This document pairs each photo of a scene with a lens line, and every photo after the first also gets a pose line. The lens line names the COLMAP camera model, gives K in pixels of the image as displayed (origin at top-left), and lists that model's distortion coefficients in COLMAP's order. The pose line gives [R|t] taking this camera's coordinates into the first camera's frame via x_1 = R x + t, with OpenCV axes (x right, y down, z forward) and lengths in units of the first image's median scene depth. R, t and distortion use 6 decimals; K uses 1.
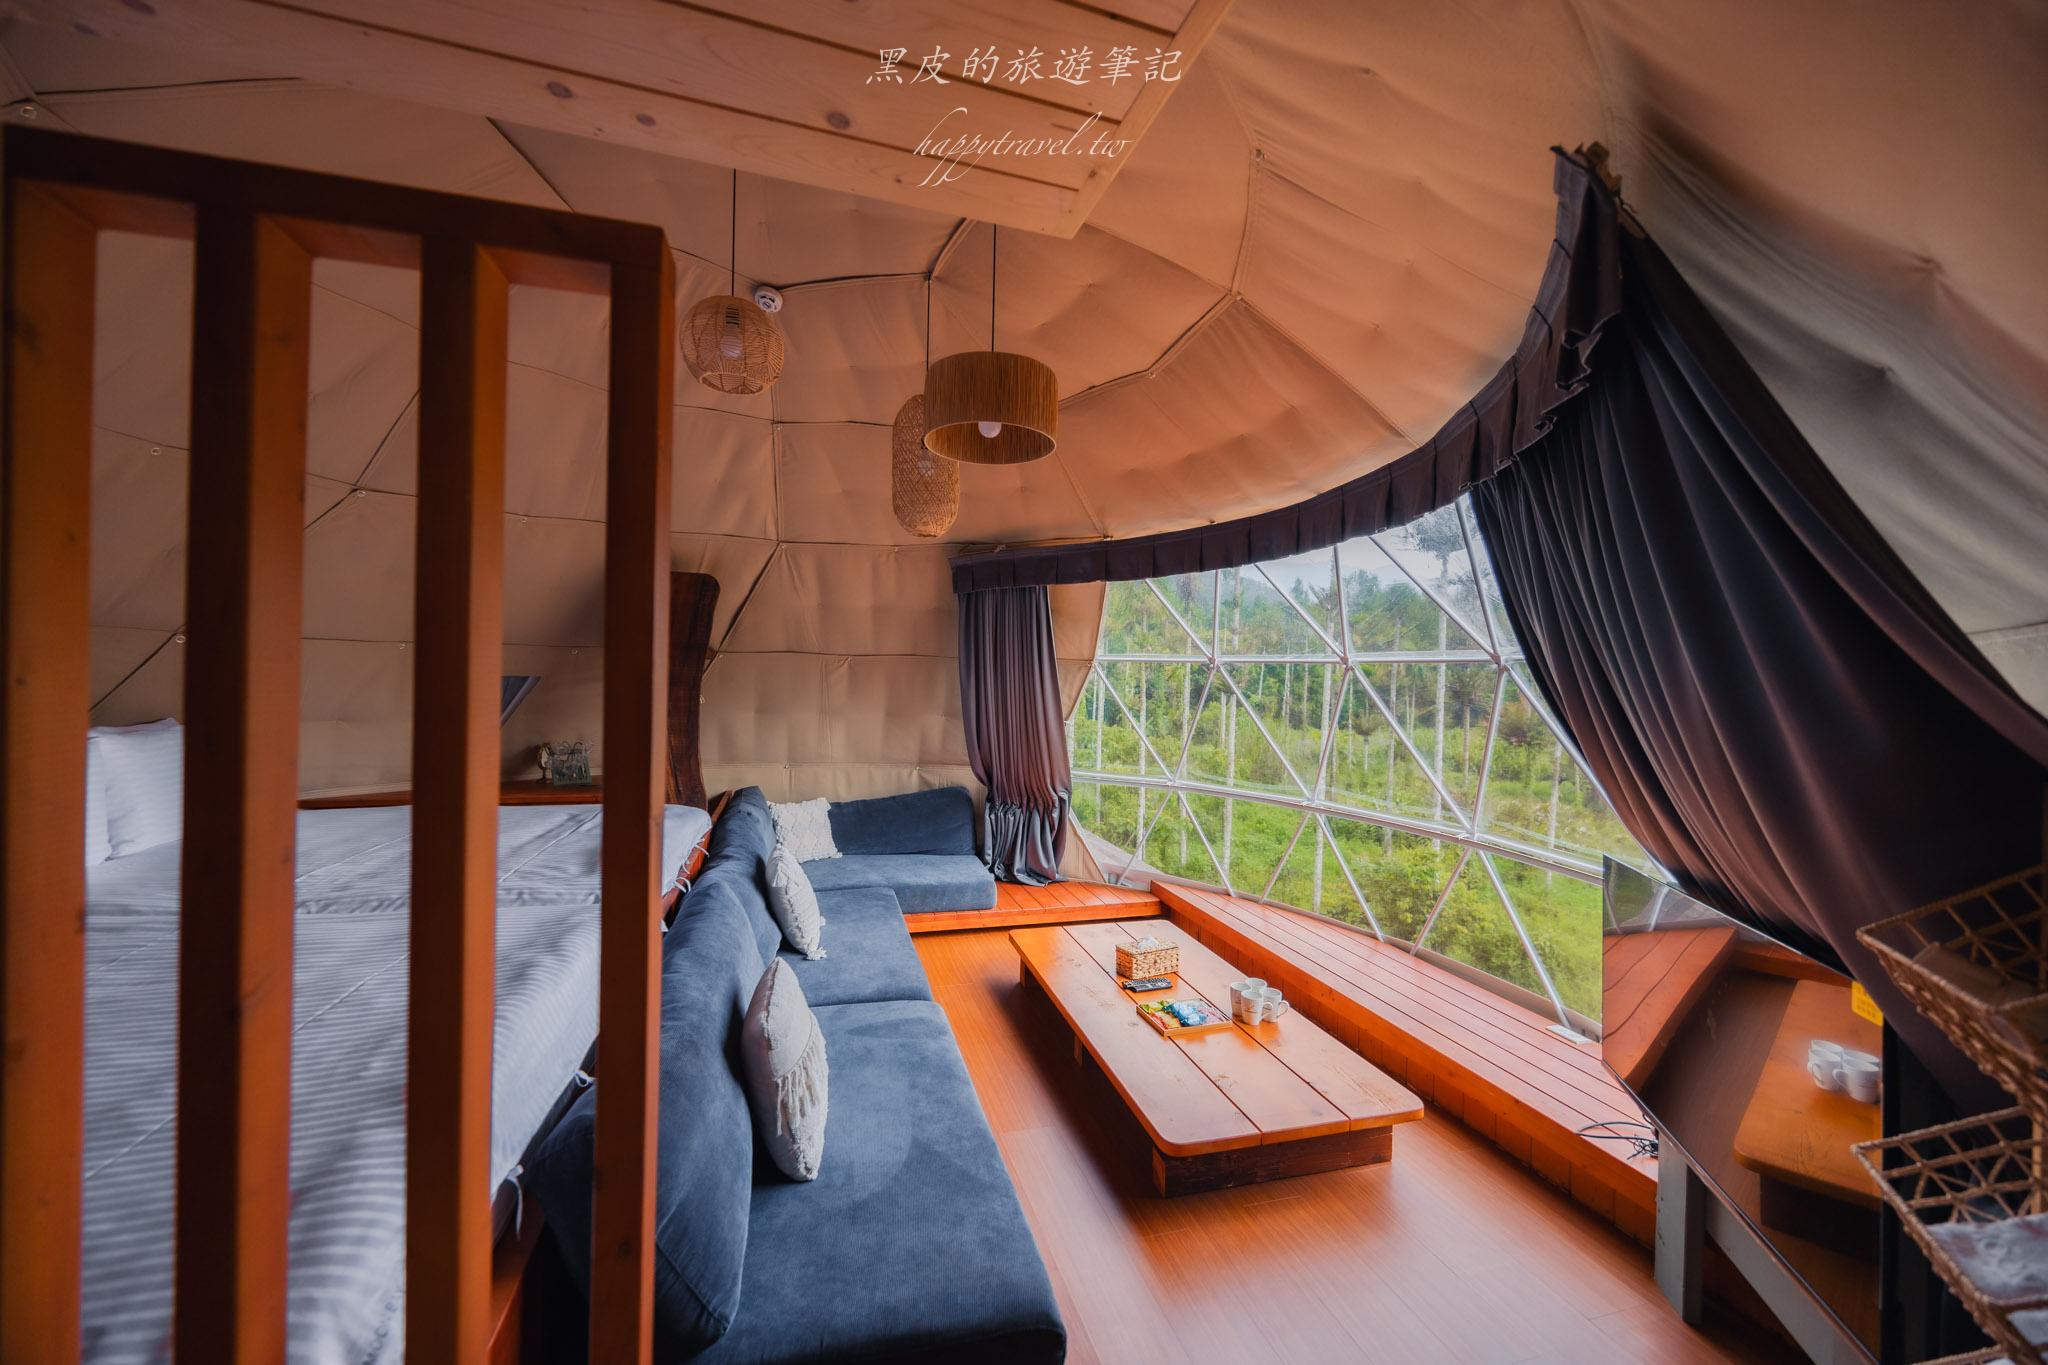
lens RADIAL K [[774.6, 0, 1026.6], [0, 774.6, 682.0], [0, 0, 1]] dist [-0.002258, 0.000044]
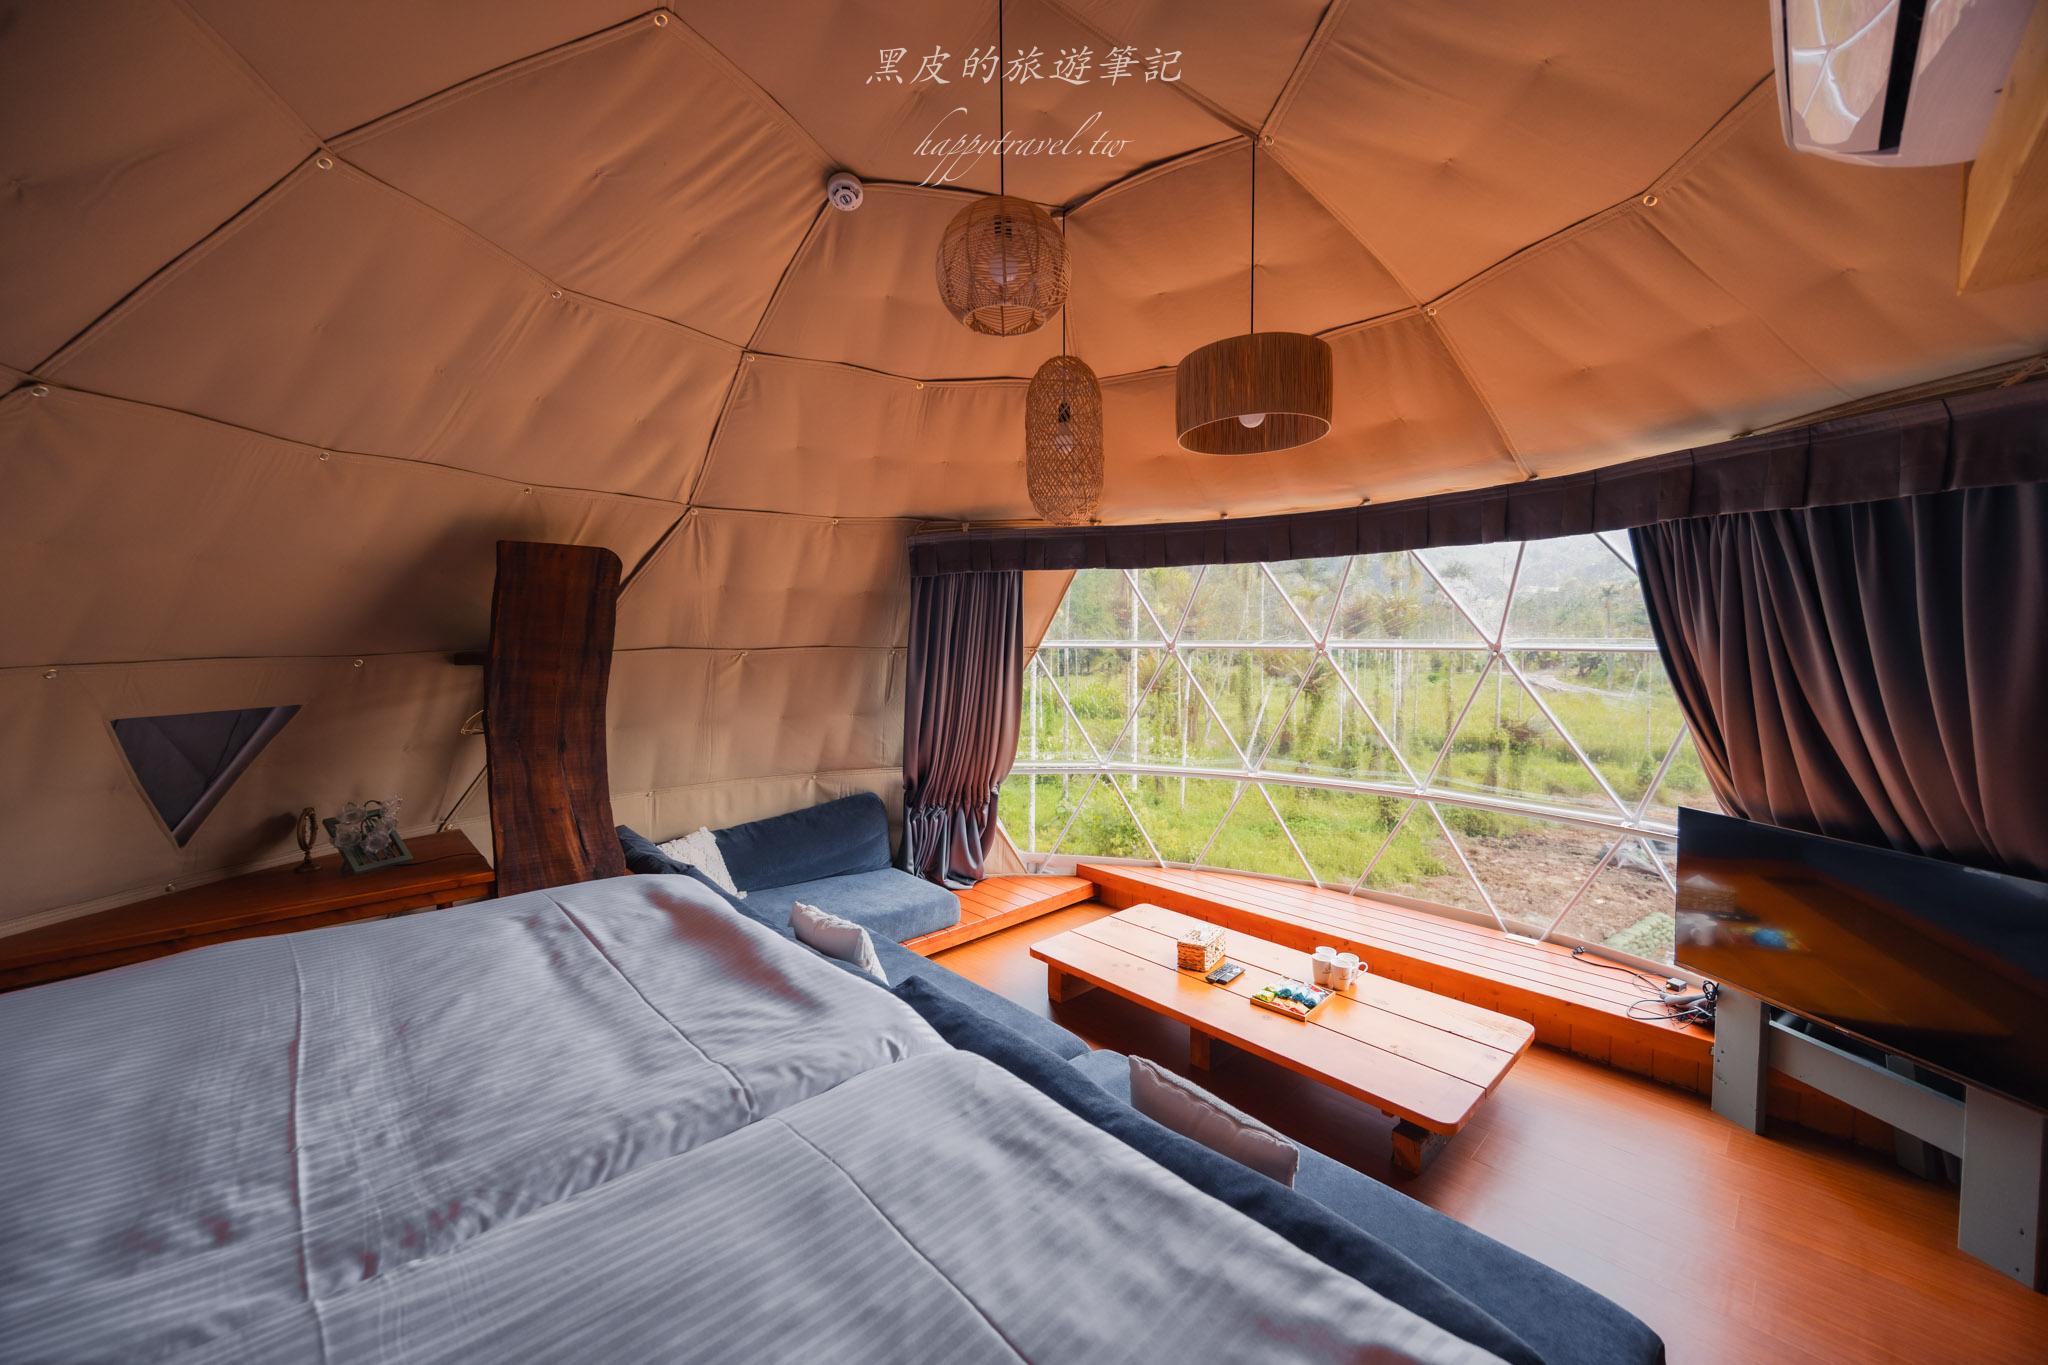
lens RADIAL K [[774.6, 0, 1024.7], [0, 774.6, 681.3], [0, 0, 1]] dist [-0.002258, 0.000044]
pose [[0.887569, -0.053483, 0.457560, -0.454406], [0.029561, 0.997803, 0.059289, -0.053441], [-0.459726, -0.039097, 0.887200, 0.201809]]
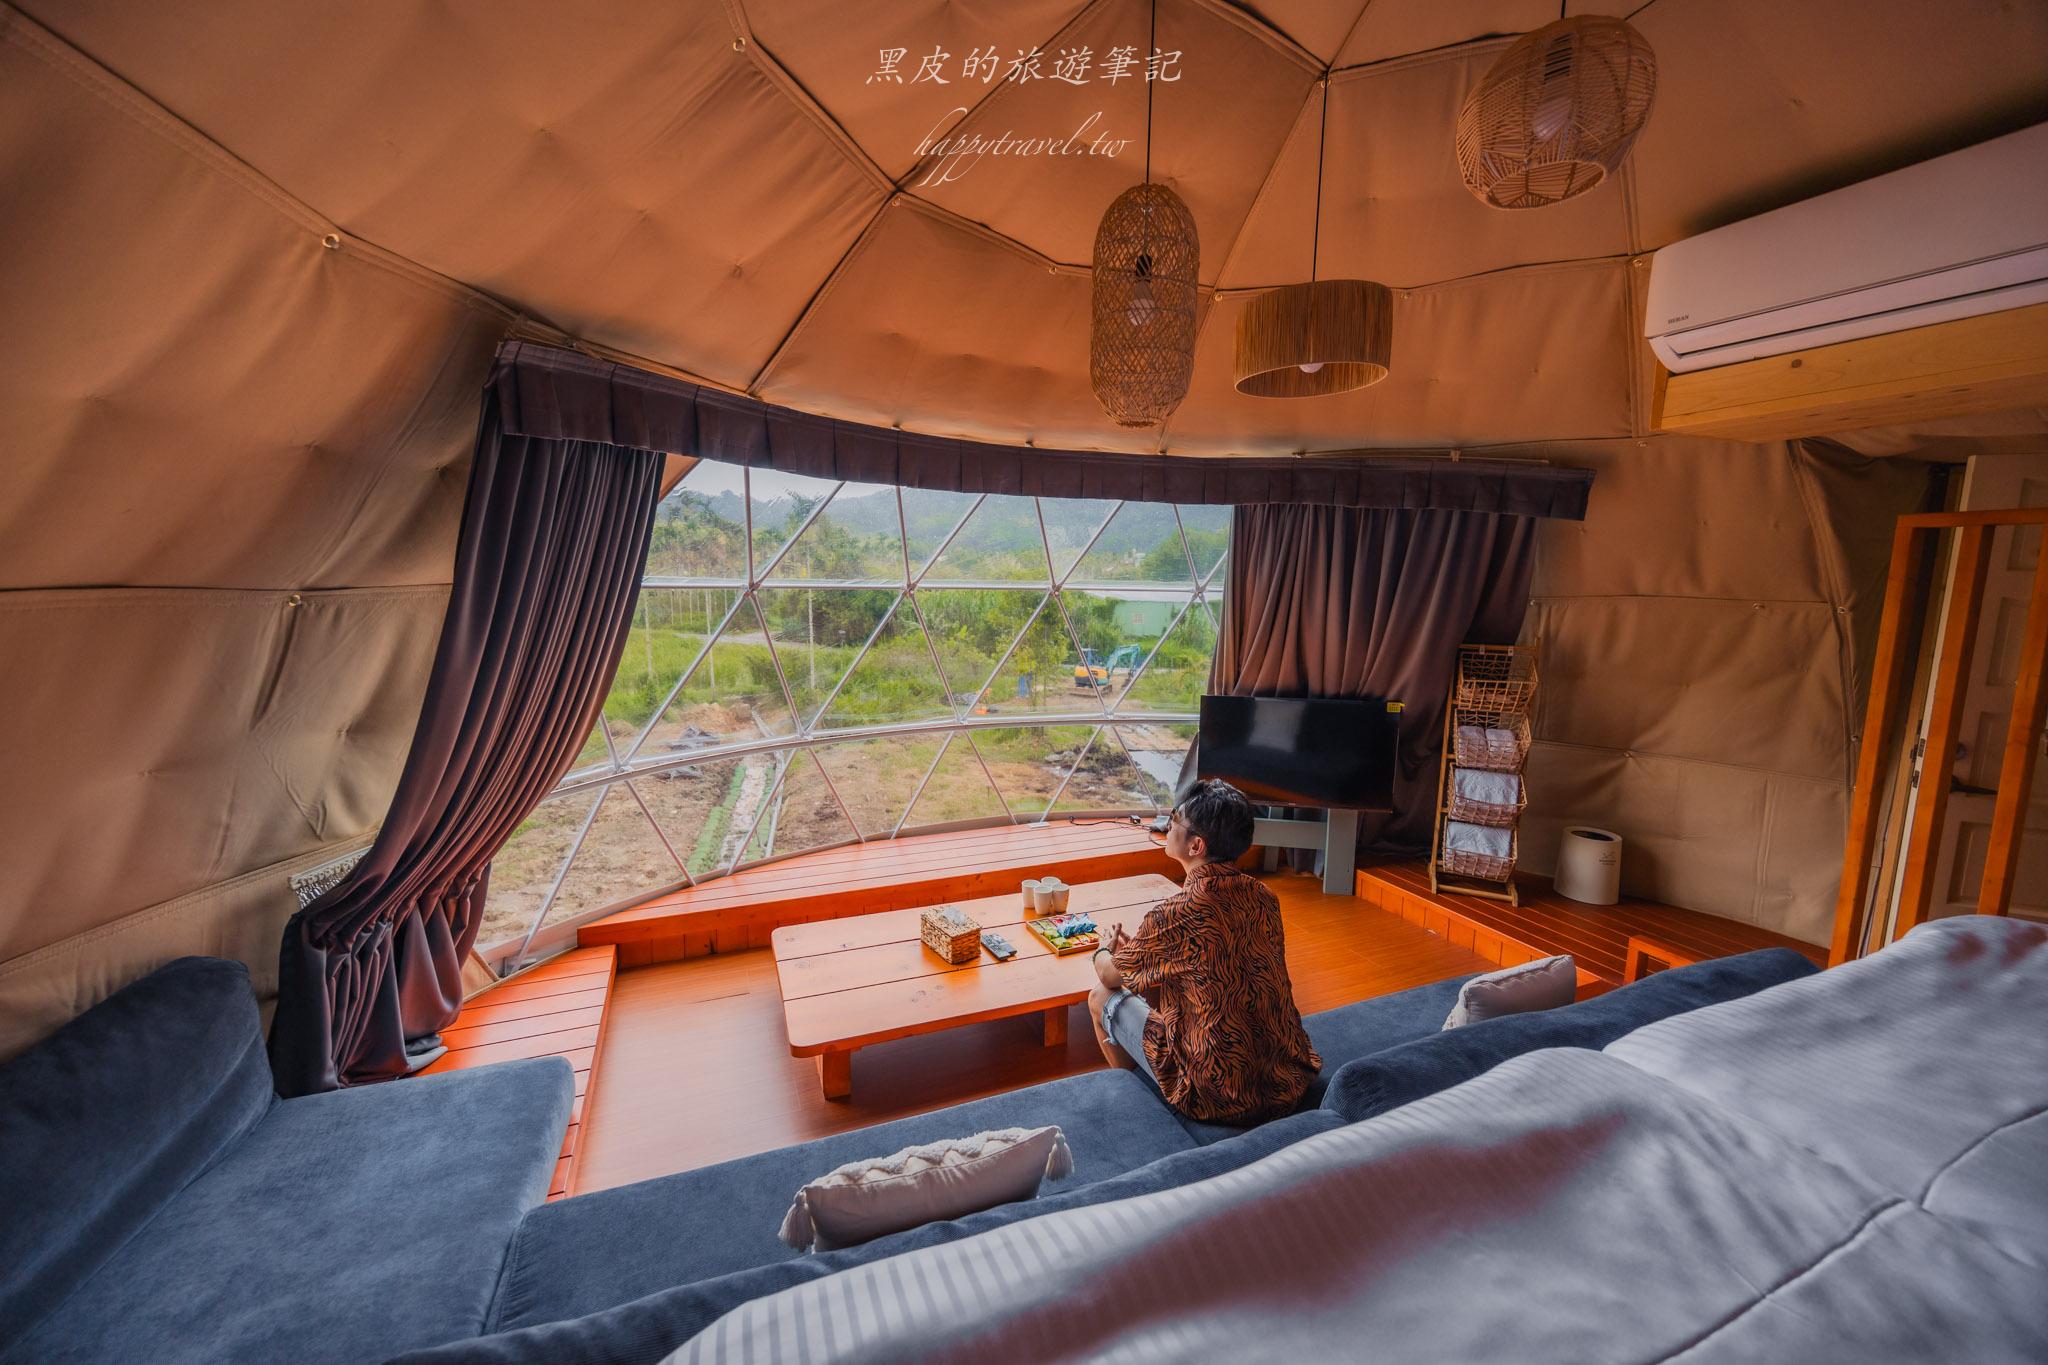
lens RADIAL K [[774.6, 0, 1010.5], [0, 774.6, 684.4], [0, 0, 1]] dist [-0.002258, 0.000044]
pose [[-0.099230, -0.157426, 0.982533, -0.622421], [-0.004818, 0.987470, 0.157730, -0.060455], [-0.995053, 0.010918, -0.098745, 0.929681]]
